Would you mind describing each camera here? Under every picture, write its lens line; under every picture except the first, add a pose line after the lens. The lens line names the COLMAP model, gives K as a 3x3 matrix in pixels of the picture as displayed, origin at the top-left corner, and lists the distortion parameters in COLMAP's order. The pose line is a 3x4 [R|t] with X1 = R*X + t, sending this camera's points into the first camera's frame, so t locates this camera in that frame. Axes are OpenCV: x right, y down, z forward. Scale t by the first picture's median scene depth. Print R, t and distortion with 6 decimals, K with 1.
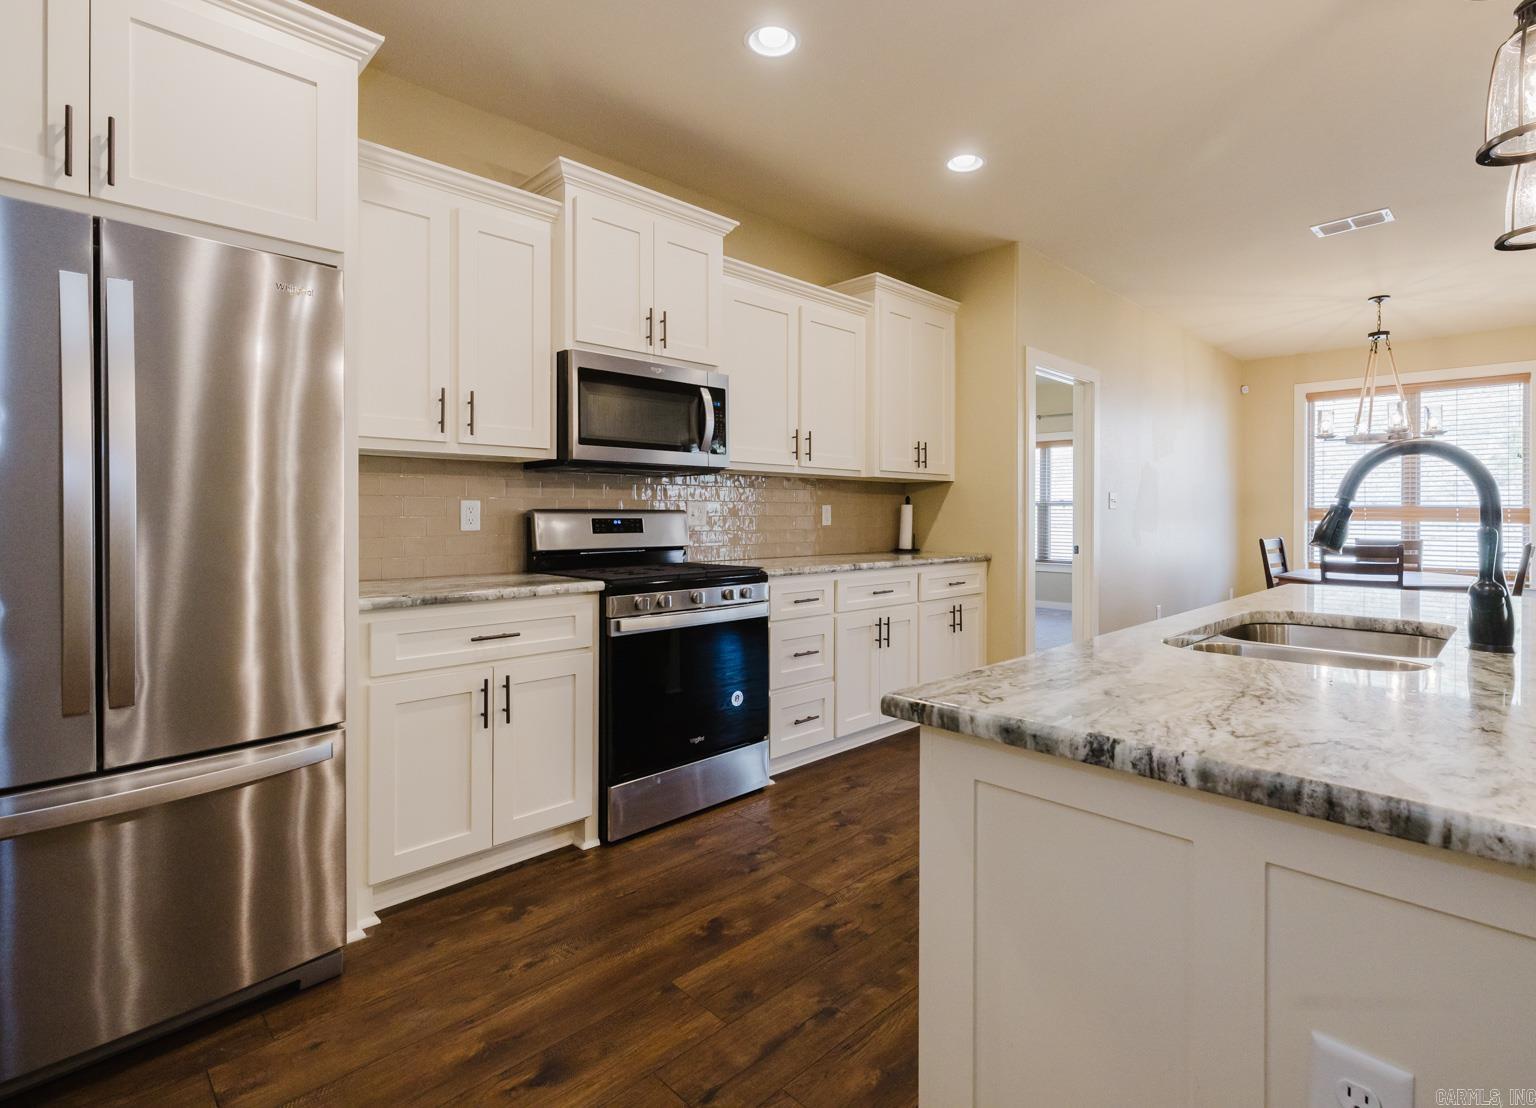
lens RADIAL K [[755.4, 0, 794.2], [0, 755.4, 517.4], [0, 0, 1]] dist [0.016366, 0.000326]
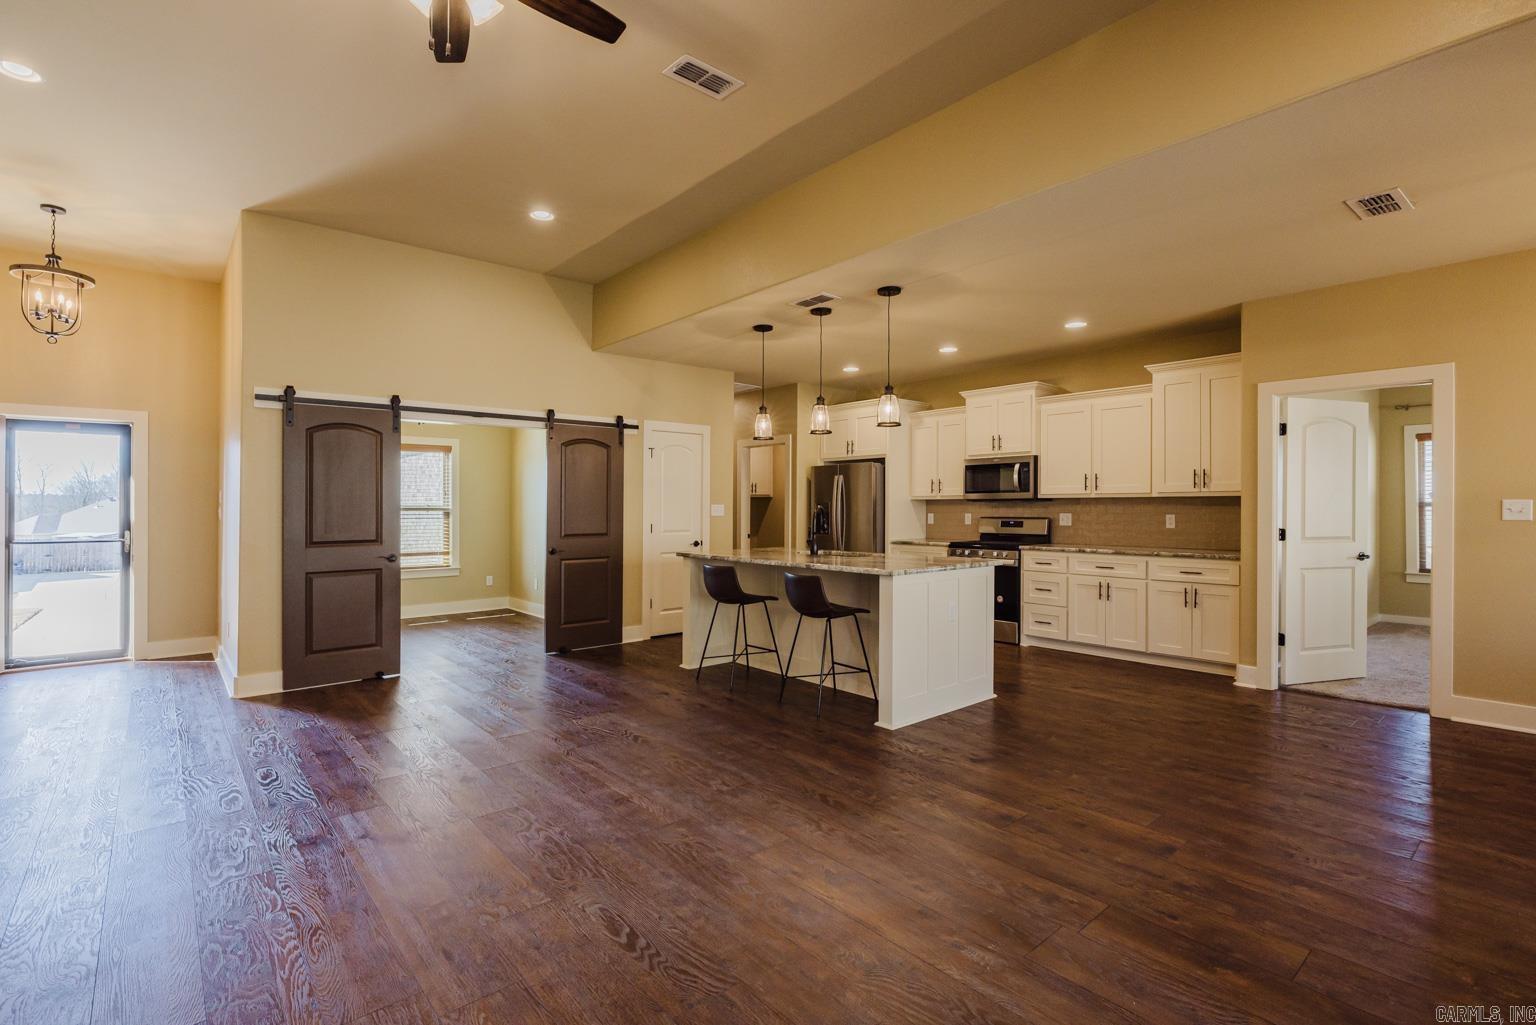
lens RADIAL K [[717.3, 0, 742.8], [0, 717.3, 492.8], [0, 0, 1]] dist [-0.005860, 0.001215]
pose [[-0.128172, -0.020603, -0.991538, 2.026071], [0.001930, 0.999777, -0.021023, -0.039815], [0.991750, -0.004609, -0.128103, 0.452717]]
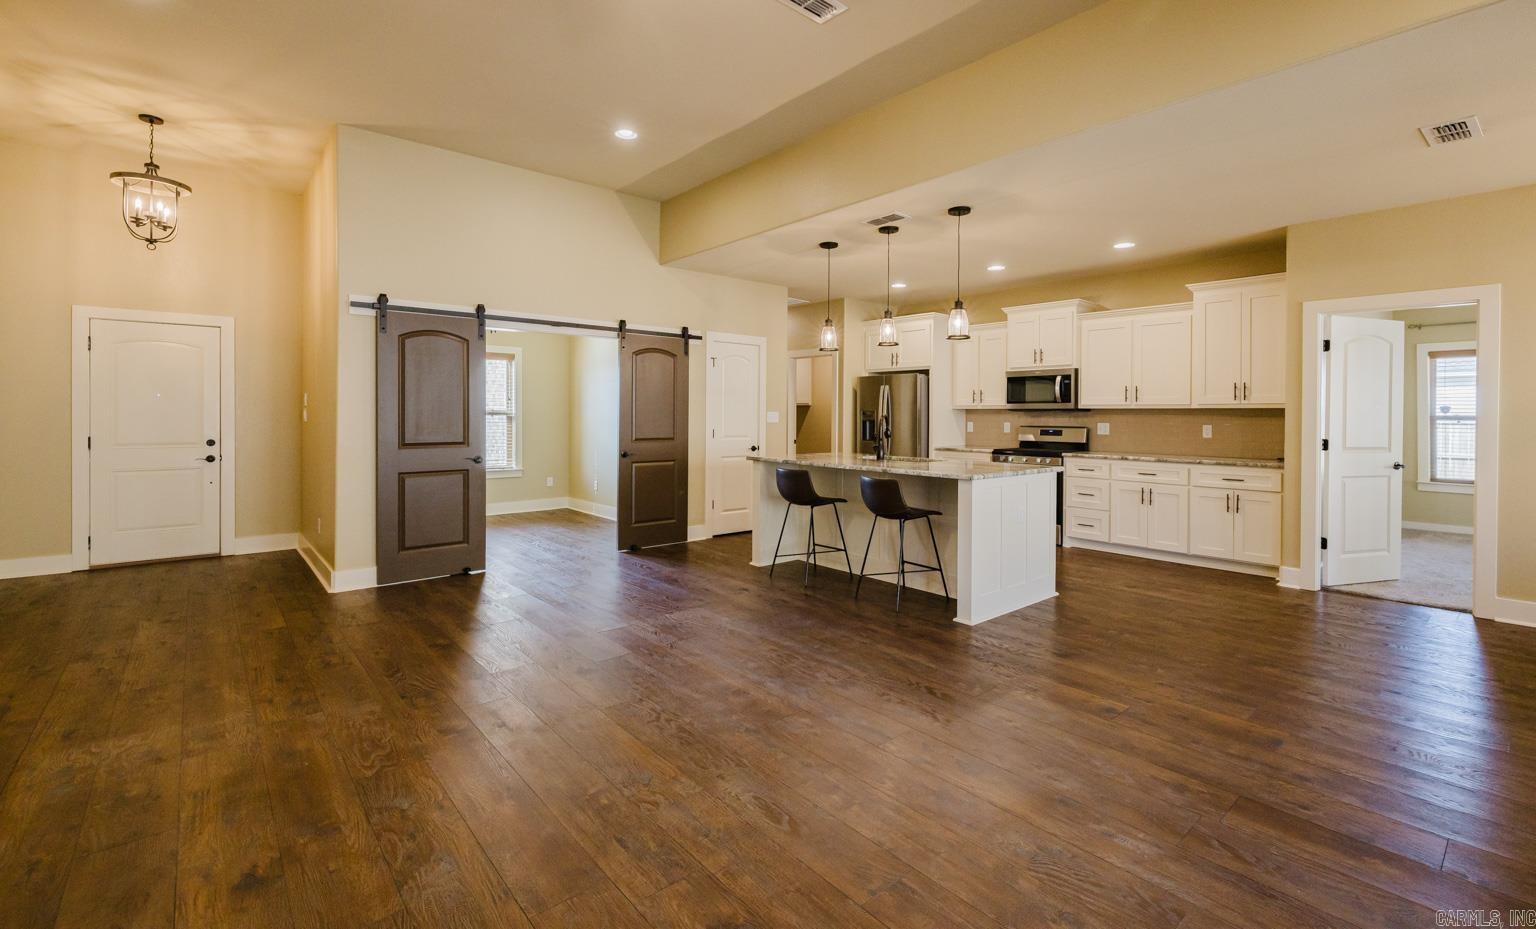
lens RADIAL K [[669.0, 0, 764.5], [0, 669.0, 408.0], [0, 0, 1]] dist [0.003630, -0.000040]
pose [[-0.113715, -0.012664, -0.993433, 2.023068], [-0.007390, 0.999902, -0.011900, -0.036491], [0.993486, 0.005988, -0.113798, 0.308722]]
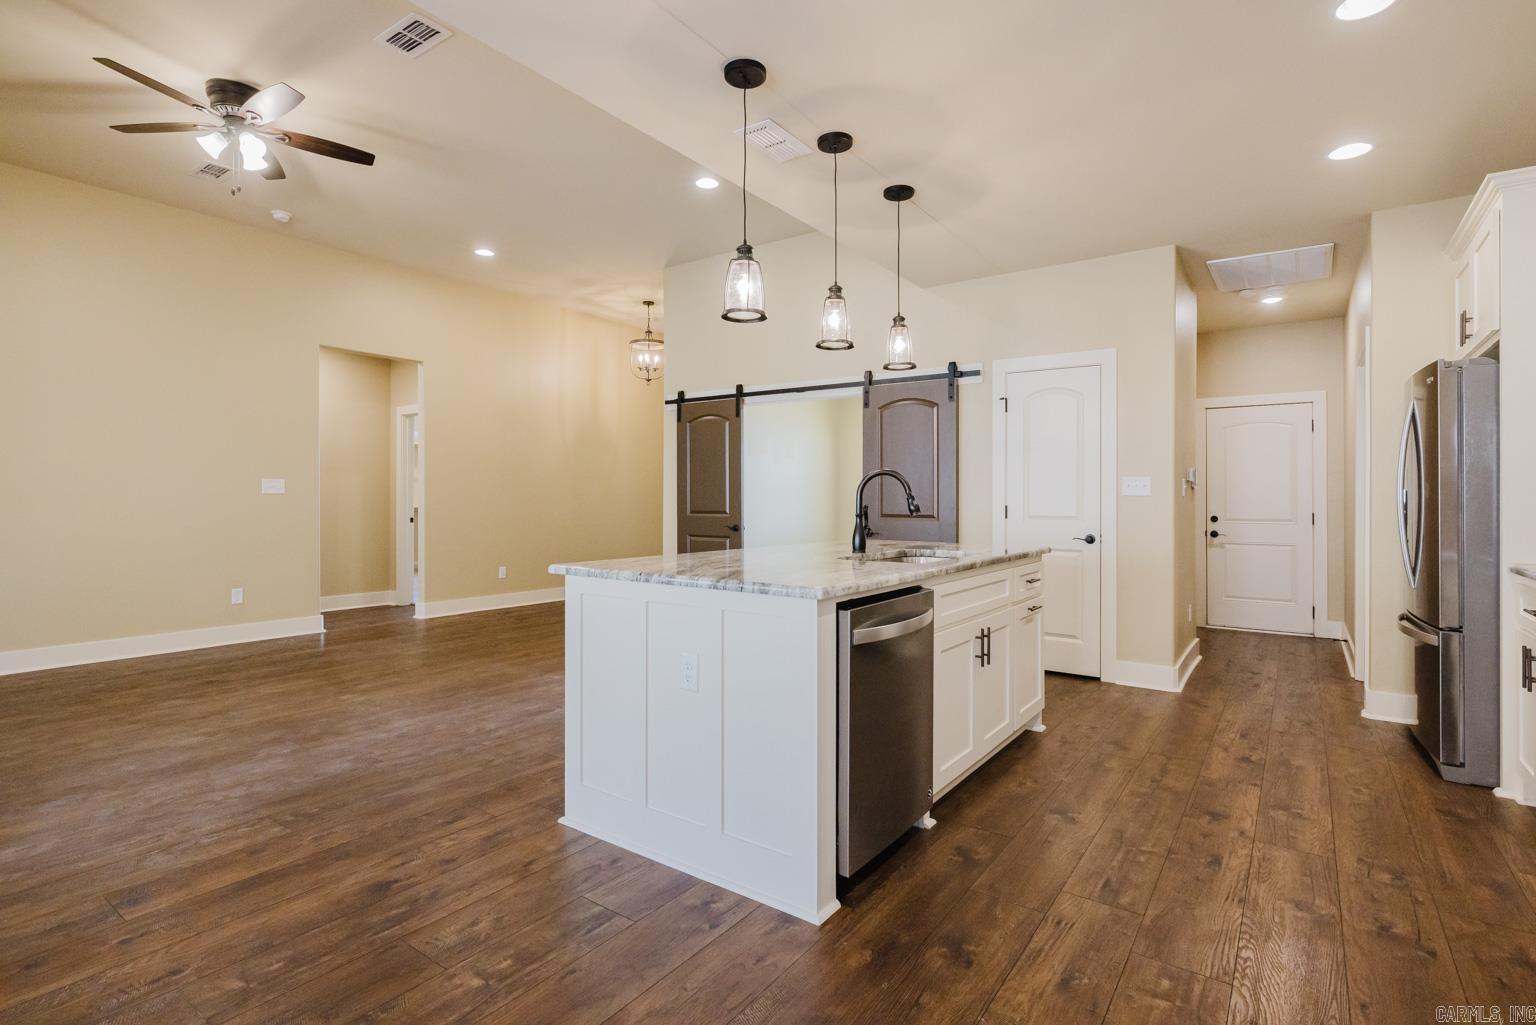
lens RADIAL K [[717.3, 0, 760.3], [0, 717.3, 494.4], [0, 0, 1]] dist [-0.005860, 0.001215]
pose [[-0.989714, -0.006597, -0.142907, 0.643882], [-0.006091, 0.999974, -0.003983, -0.005429], [0.142929, -0.003071, -0.989728, 1.351463]]
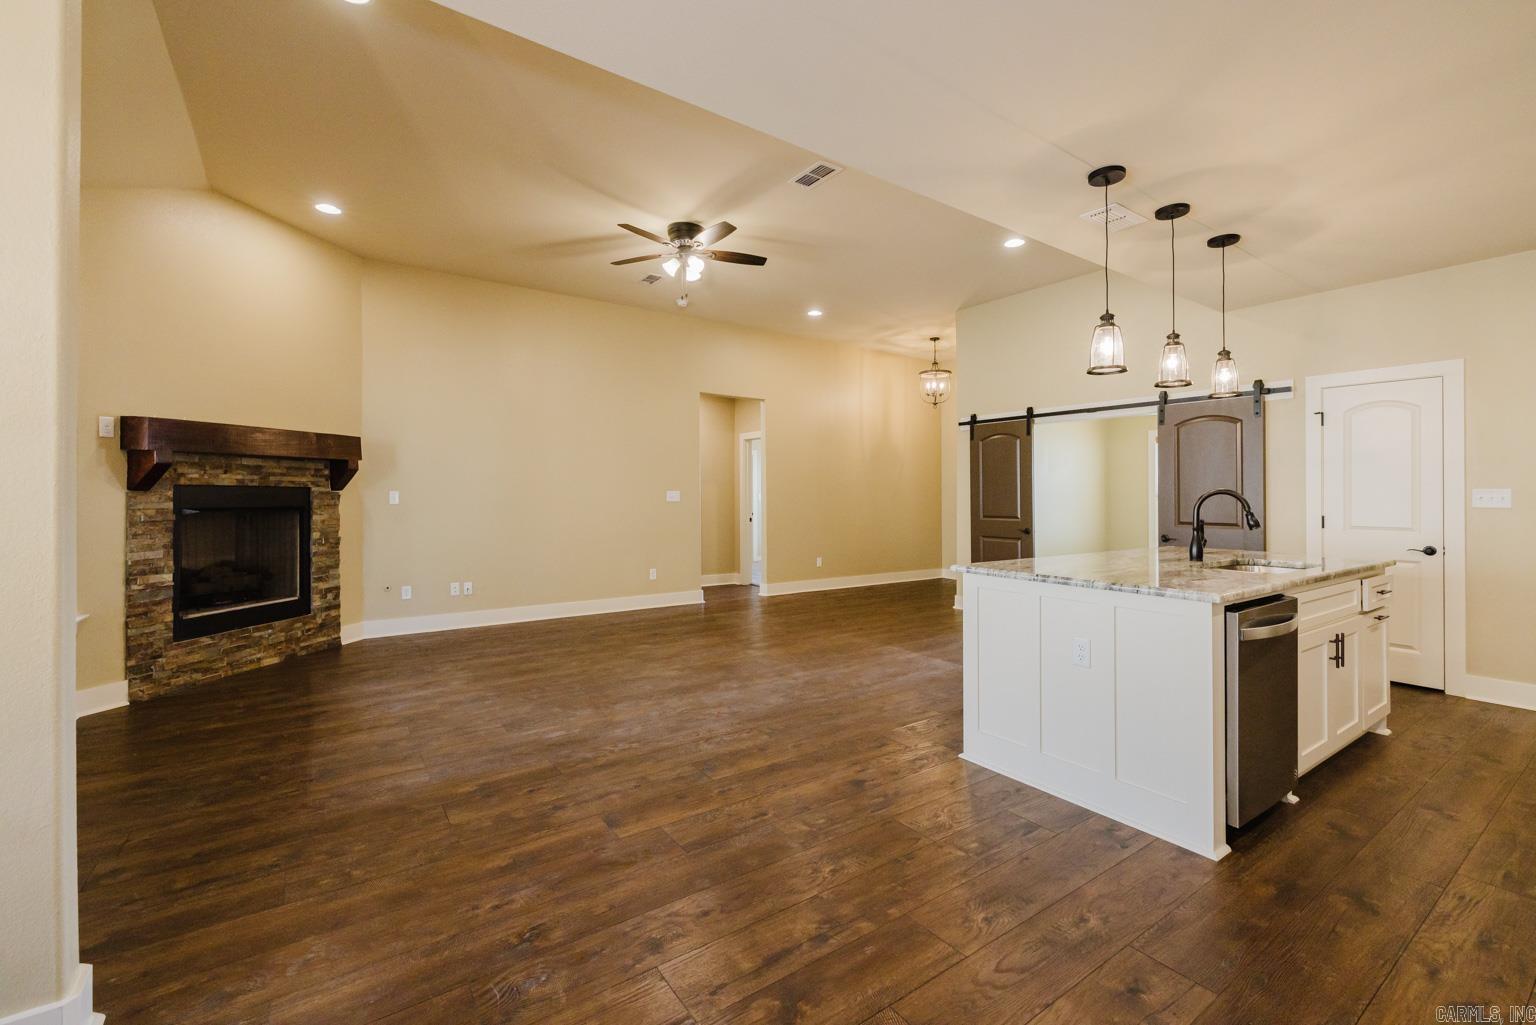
lens RADIAL K [[629.3, 0, 779.0], [0, 629.3, 491.1], [0, 0, 1]] dist [-0.002718, 0.000535]
pose [[-0.983185, -0.003103, 0.182584, 0.838557], [-0.004277, 0.999973, -0.006036, -0.032460], [-0.182561, -0.006716, -0.983172, 1.502045]]
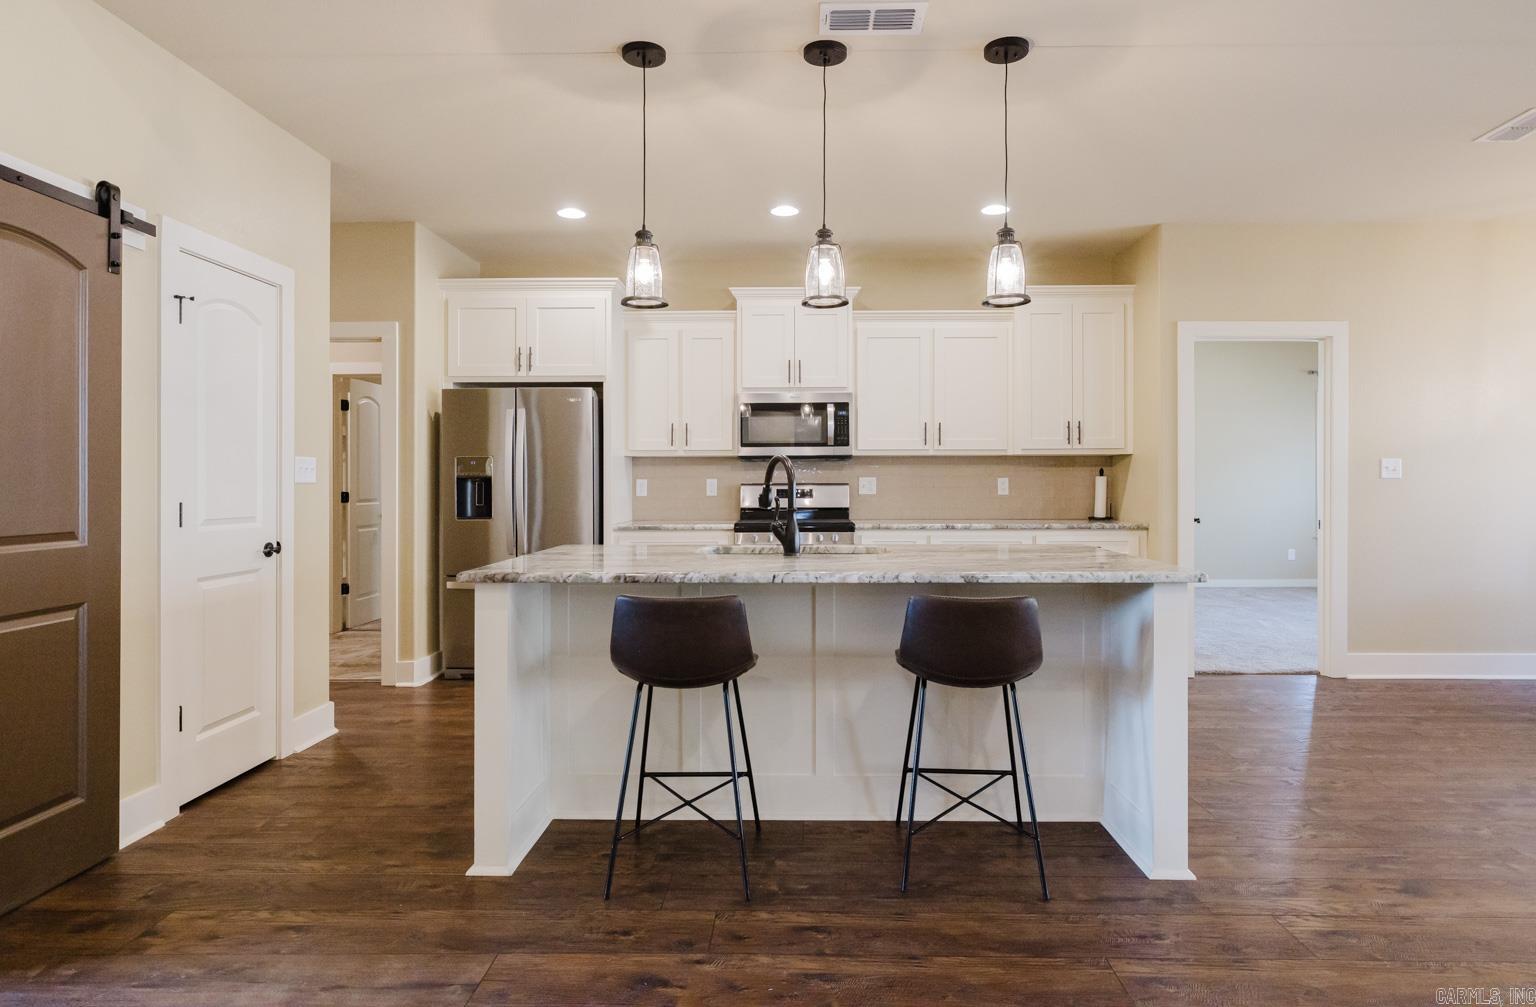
lens RADIAL K [[873.1, 0, 772.7], [0, 873.1, 472.8], [0, 0, 1]] dist [-0.003842, -0.006608]
pose [[0.671305, -0.010151, -0.741112, 1.076595], [0.001989, 0.999927, -0.011895, -0.010647], [0.741179, 0.006511, 0.671276, -0.261754]]
